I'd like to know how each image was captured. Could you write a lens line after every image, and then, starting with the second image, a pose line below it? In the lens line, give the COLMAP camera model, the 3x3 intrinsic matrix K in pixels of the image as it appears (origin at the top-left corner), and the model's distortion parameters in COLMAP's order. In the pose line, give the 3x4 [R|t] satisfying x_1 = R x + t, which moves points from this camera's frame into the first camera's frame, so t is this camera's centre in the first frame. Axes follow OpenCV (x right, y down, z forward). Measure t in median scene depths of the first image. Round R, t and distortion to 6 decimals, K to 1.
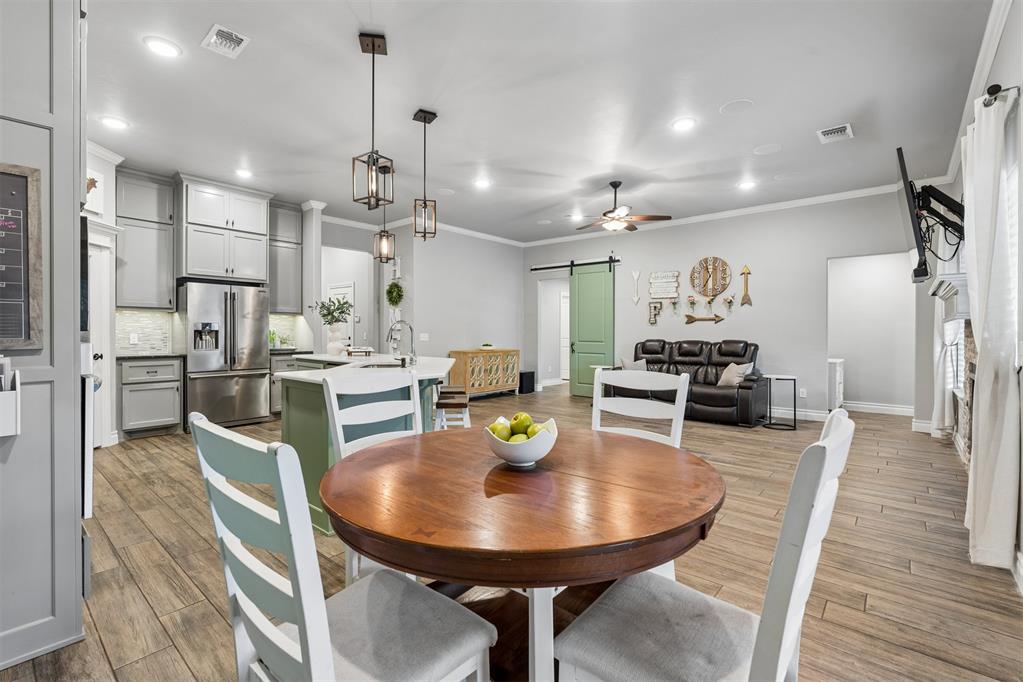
lens RADIAL K [[461.6, 0, 507.8], [0, 461.6, 336.6], [0, 0, 1]] dist [0.002287, 0.000235]
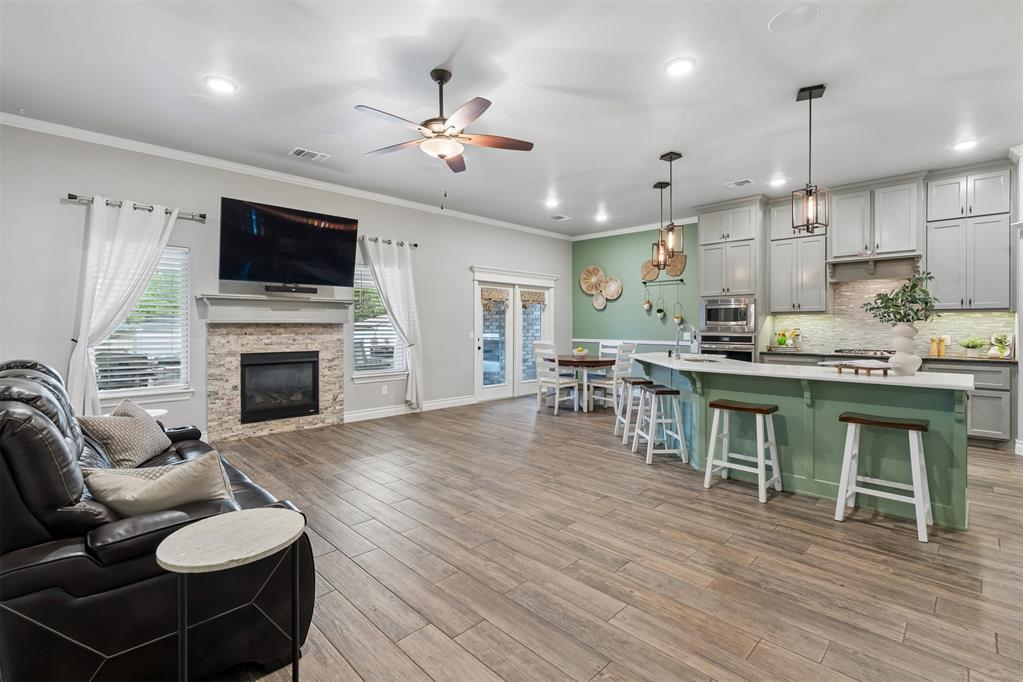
lens RADIAL K [[461.6, 0, 512.5], [0, 461.6, 333.0], [0, 0, 1]] dist [0.002287, 0.000235]
pose [[-0.996520, -0.006348, 0.083117, 0.077854], [-0.004193, 0.999651, 0.026084, -0.022375], [-0.083253, 0.025645, -0.996198, 1.240947]]
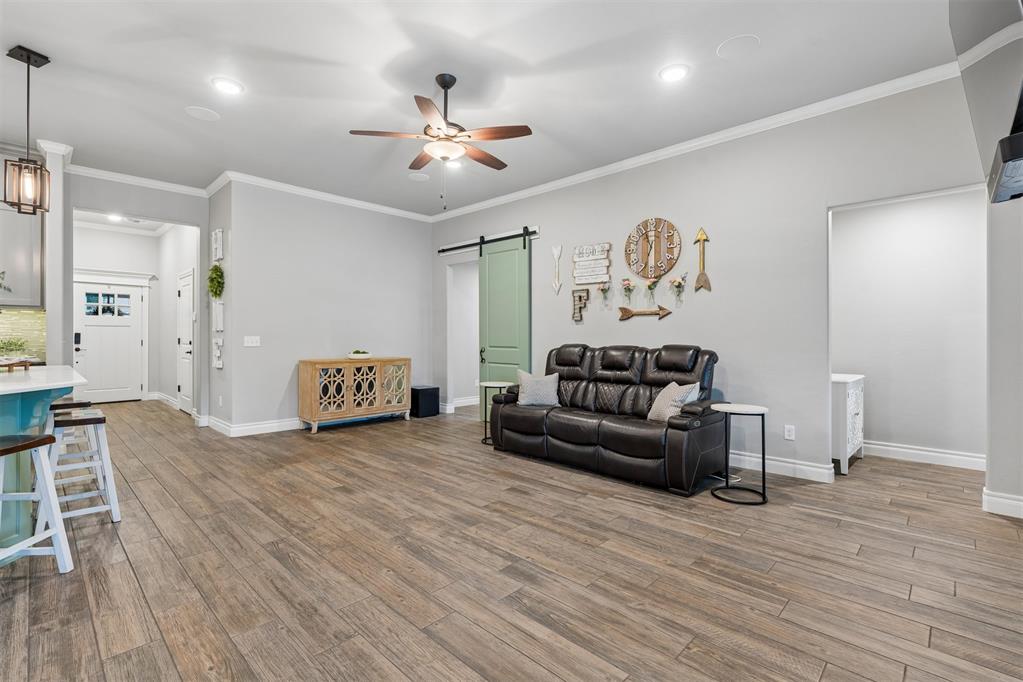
lens RADIAL K [[461.6, 0, 513.8], [0, 461.6, 337.1], [0, 0, 1]] dist [0.002287, 0.000235]
pose [[0.998224, -0.002747, -0.059502, 0.280961], [0.002246, 0.999961, -0.008498, 0.001556], [0.059523, 0.008349, 0.998192, 0.332935]]
